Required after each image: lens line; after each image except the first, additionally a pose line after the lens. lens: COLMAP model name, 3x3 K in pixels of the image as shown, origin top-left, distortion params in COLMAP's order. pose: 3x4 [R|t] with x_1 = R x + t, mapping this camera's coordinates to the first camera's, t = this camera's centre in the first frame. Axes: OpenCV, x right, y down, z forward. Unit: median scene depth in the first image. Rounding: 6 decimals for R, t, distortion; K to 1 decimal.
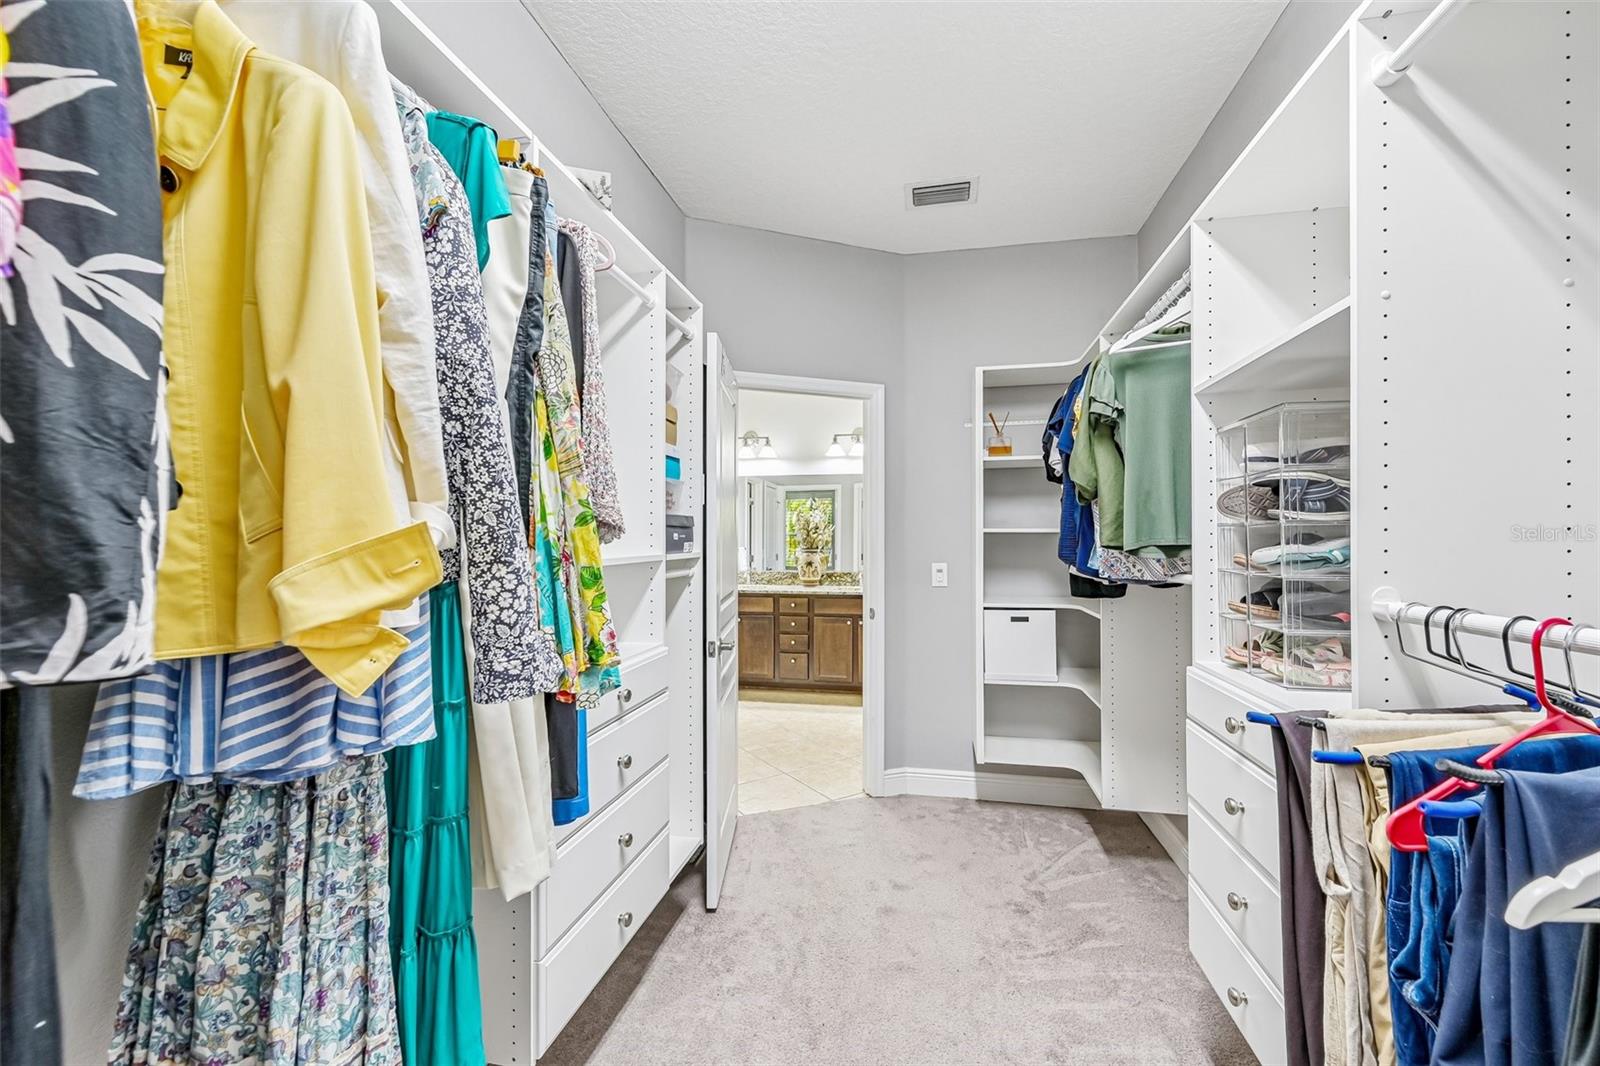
lens RADIAL K [[645.1, 0, 798.5], [0, 645.1, 532.4], [0, 0, 1]] dist [-0.001321, 0.000224]
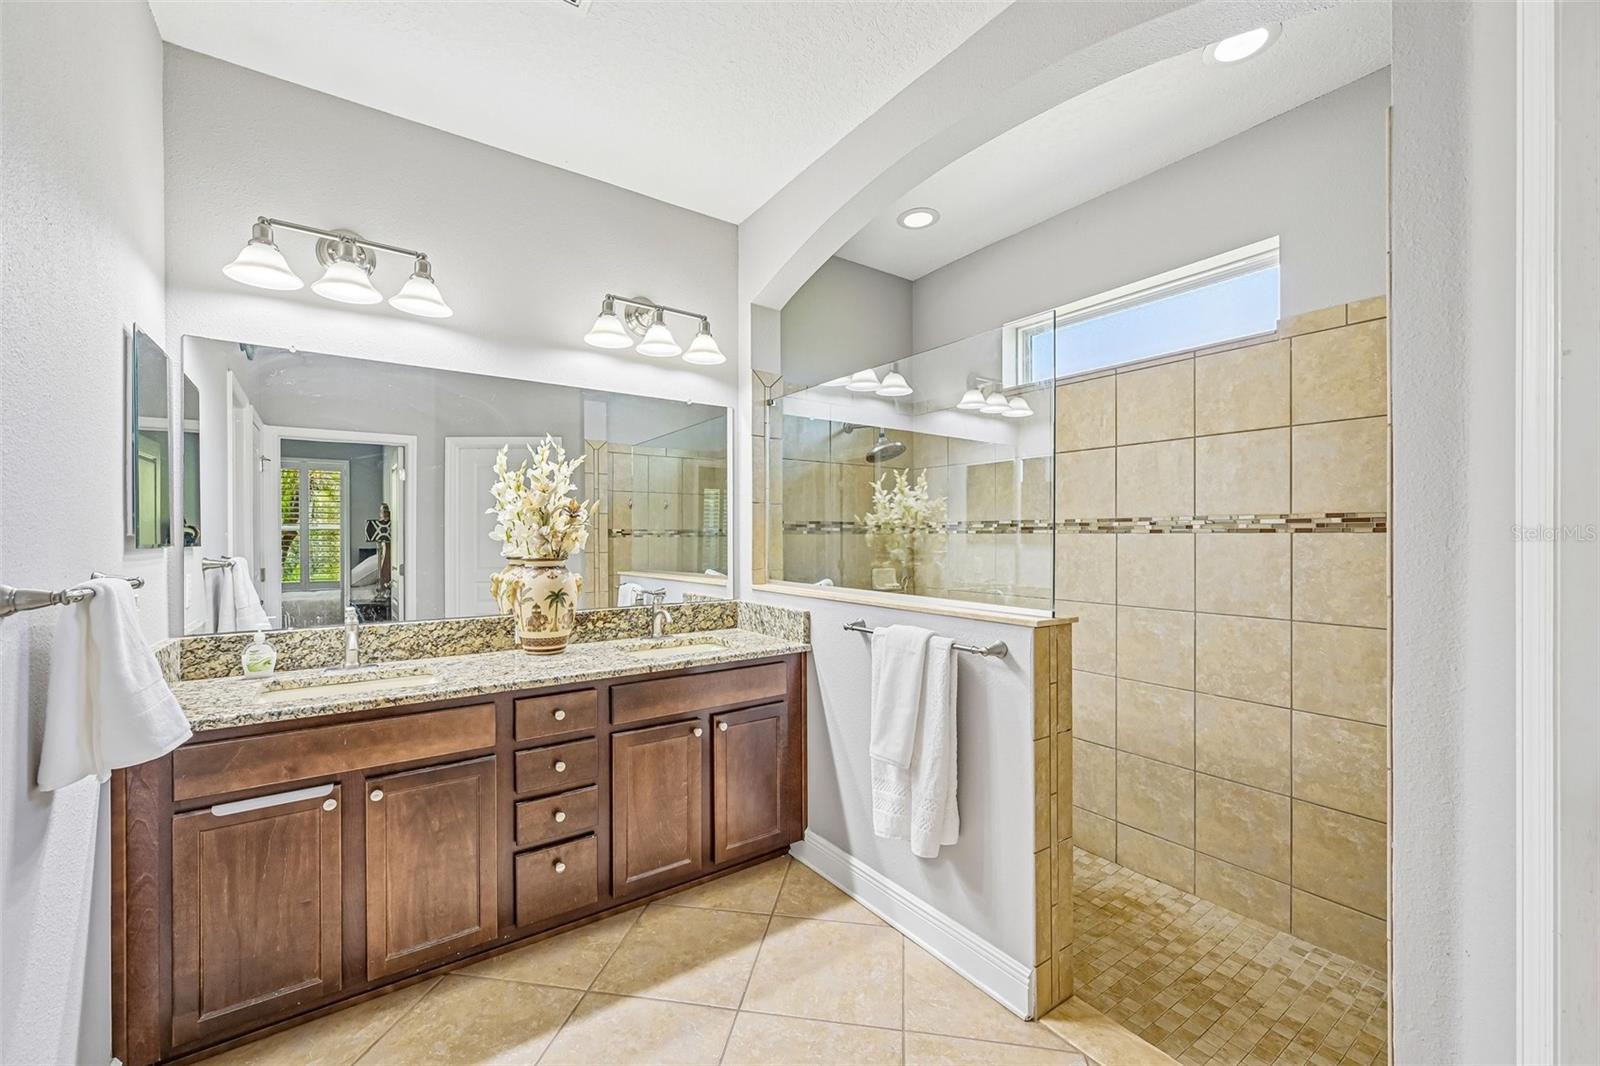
lens RADIAL K [[645.1, 0, 803.2], [0, 645.1, 533.8], [0, 0, 1]] dist [-0.001321, 0.000224]
pose [[0.672484, -0.004034, 0.740101, -0.185704], [-0.001351, 0.999977, 0.006679, 0.006170], [-0.740110, -0.005492, 0.672463, 0.643431]]
